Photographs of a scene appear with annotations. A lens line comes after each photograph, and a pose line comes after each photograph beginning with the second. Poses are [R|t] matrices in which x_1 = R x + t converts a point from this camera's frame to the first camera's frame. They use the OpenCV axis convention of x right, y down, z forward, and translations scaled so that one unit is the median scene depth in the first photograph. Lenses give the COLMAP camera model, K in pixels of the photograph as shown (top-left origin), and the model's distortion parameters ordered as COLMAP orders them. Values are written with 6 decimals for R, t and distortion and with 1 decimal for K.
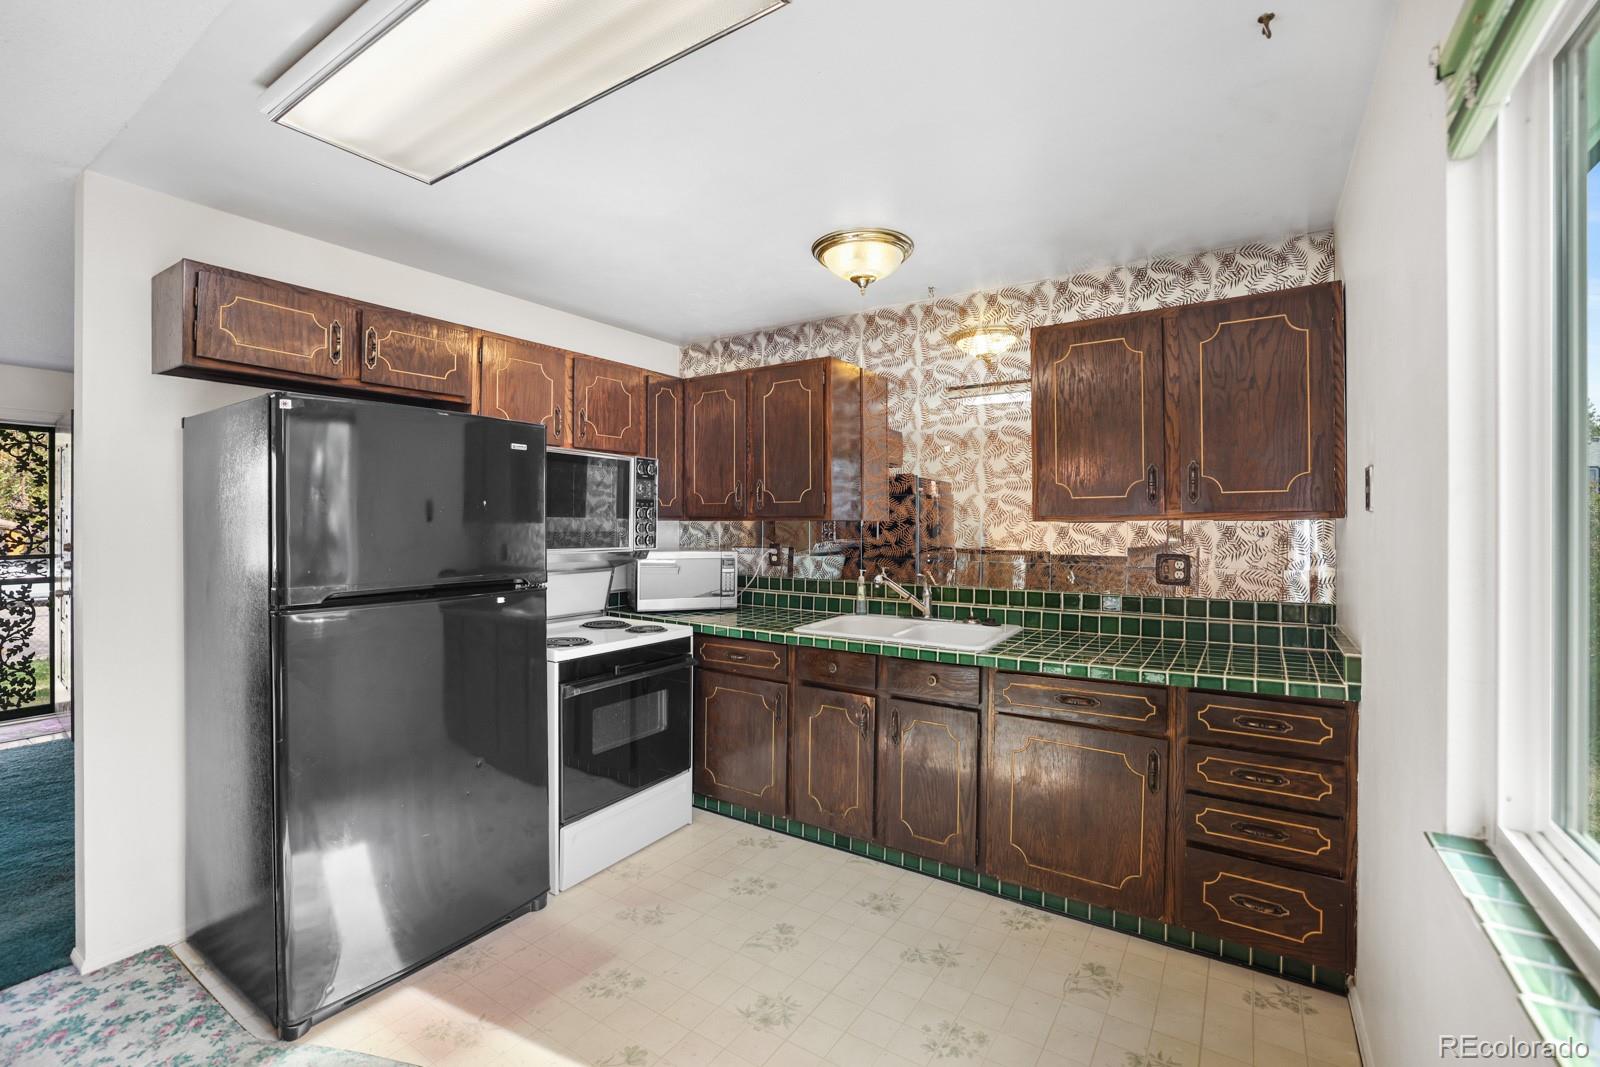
lens RADIAL K [[696.2, 0, 799.5], [0, 696.2, 521.9], [0, 0, 1]] dist [-0.021522, 0.005054]
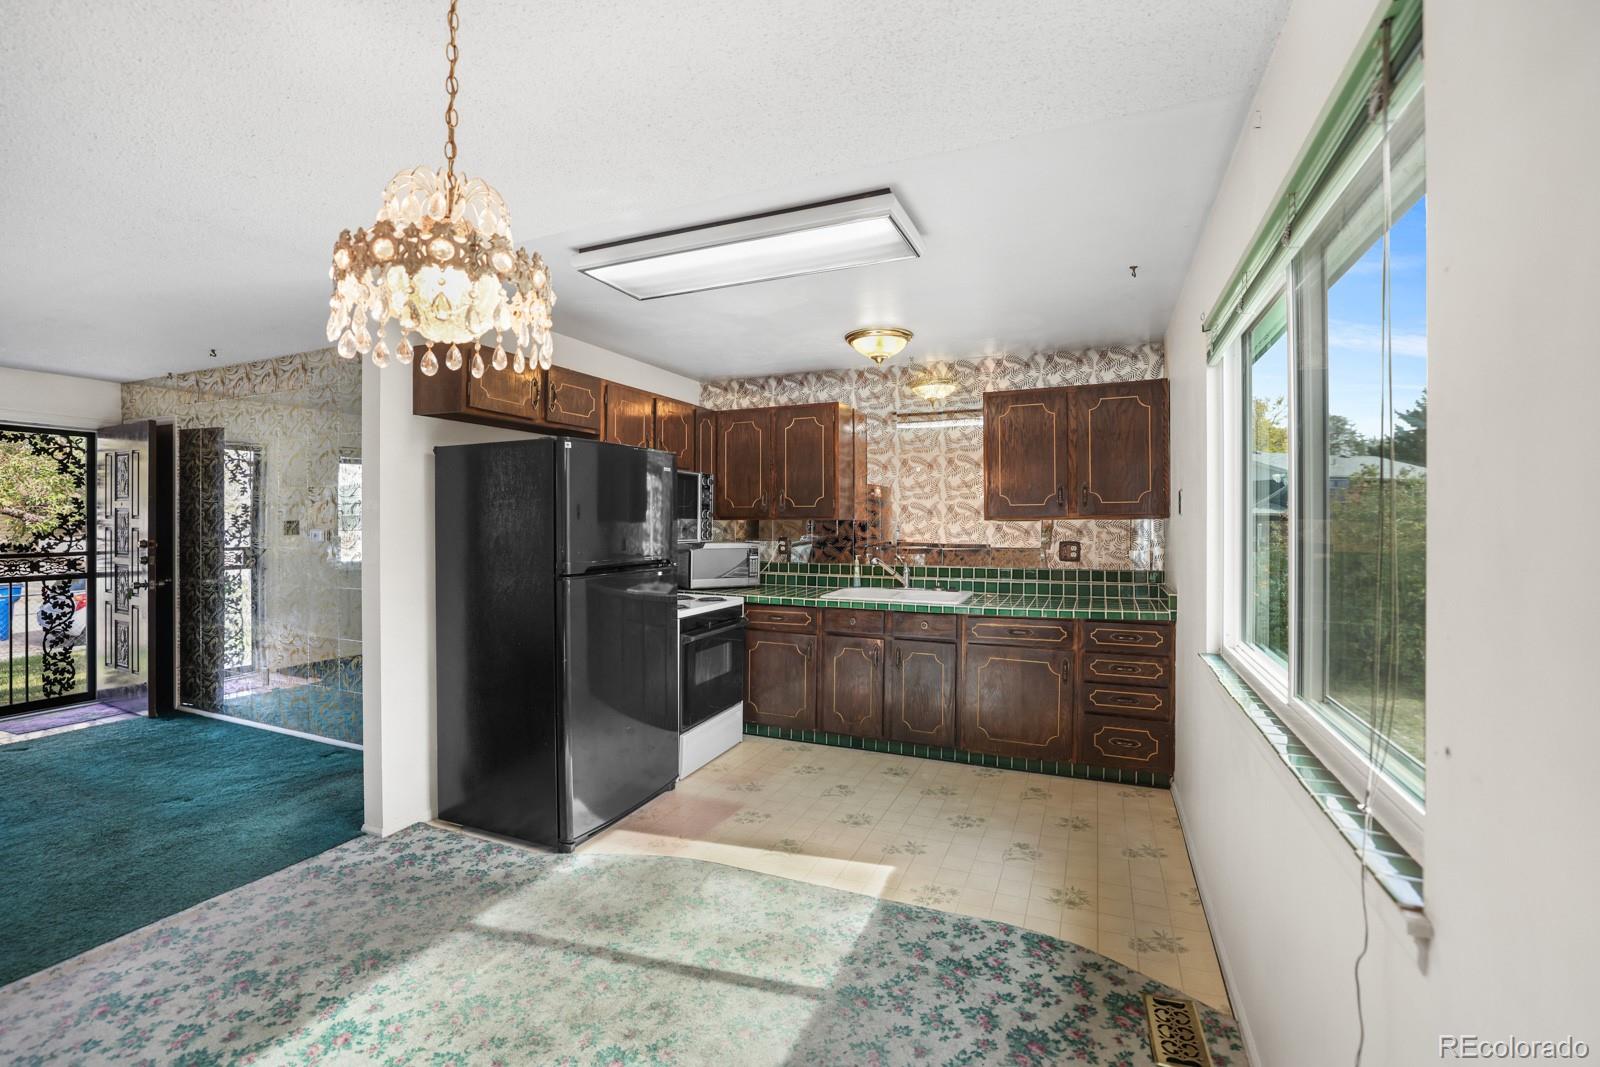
lens RADIAL K [[696.2, 0, 799.8], [0, 696.2, 522.3], [0, 0, 1]] dist [-0.021522, 0.005054]
pose [[0.984431, -0.000720, 0.175773, -0.300033], [0.000443, 0.999999, 0.001615, 0.000832], [-0.175774, -0.001512, 0.984429, -0.386545]]
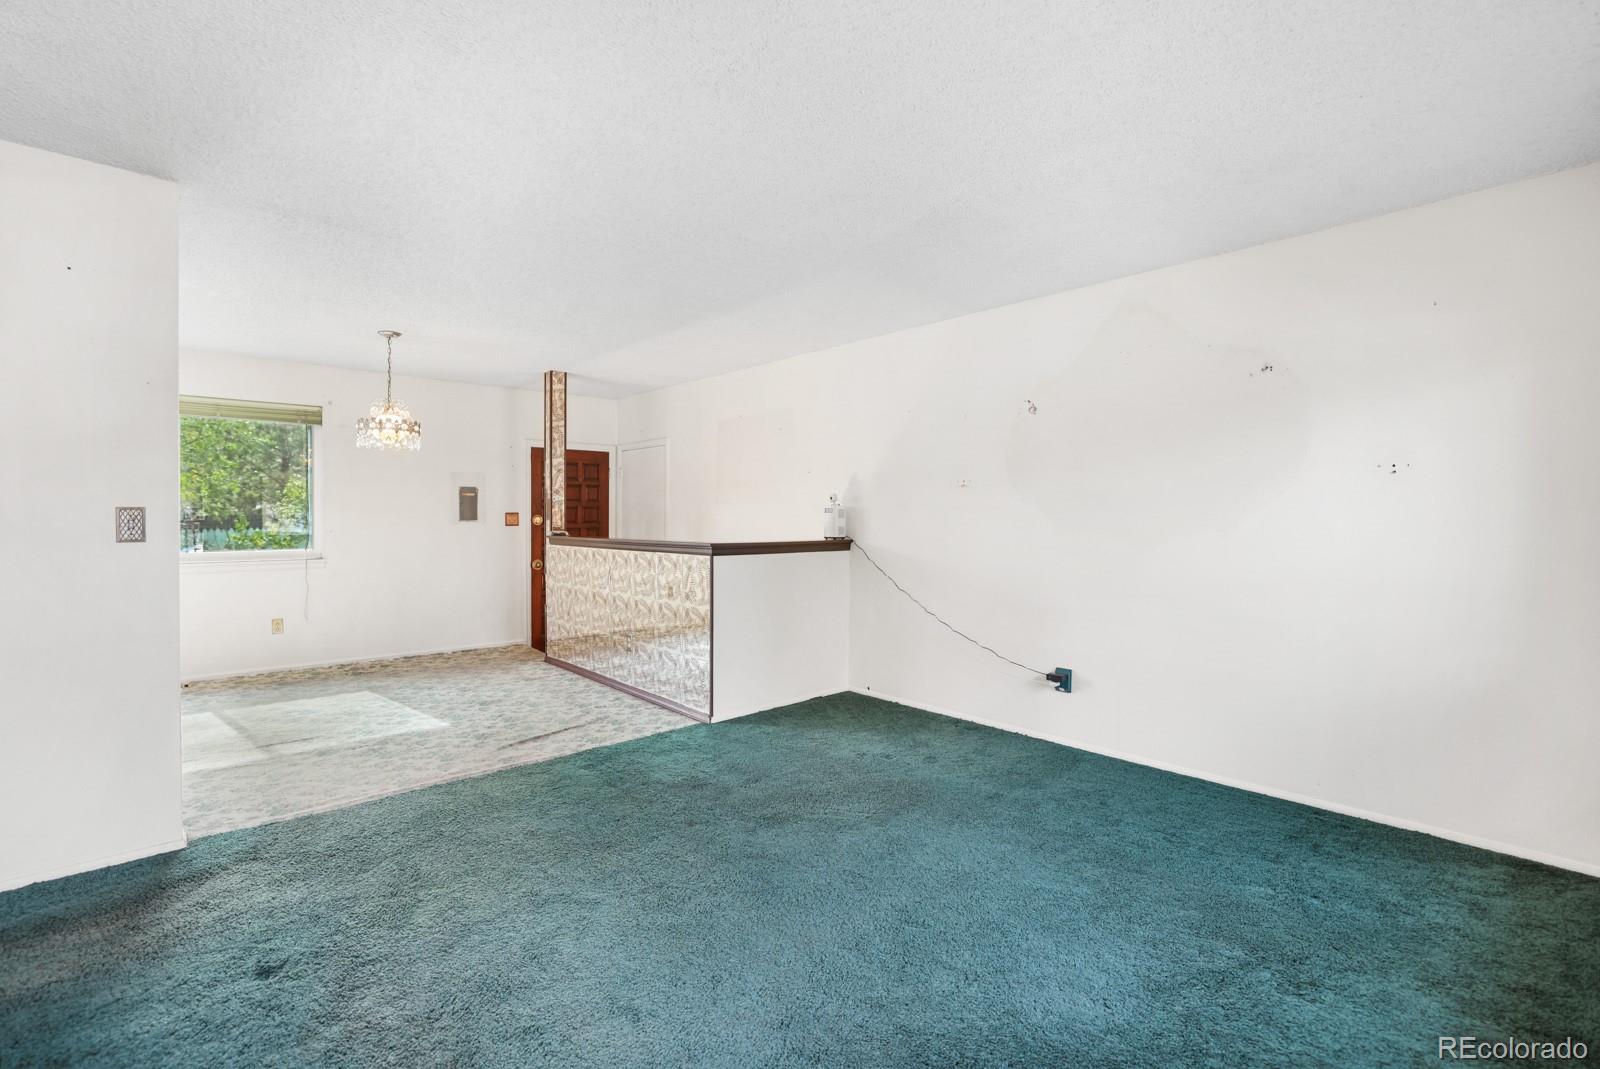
lens RADIAL K [[696.2, 0, 789.2], [0, 696.2, 522.4], [0, 0, 1]] dist [-0.021522, 0.005054]
pose [[-0.968997, -0.002115, 0.247065, -1.635166], [-0.001166, 0.999991, 0.003987, 0.051155], [-0.247071, 0.003576, -0.968991, 1.294248]]
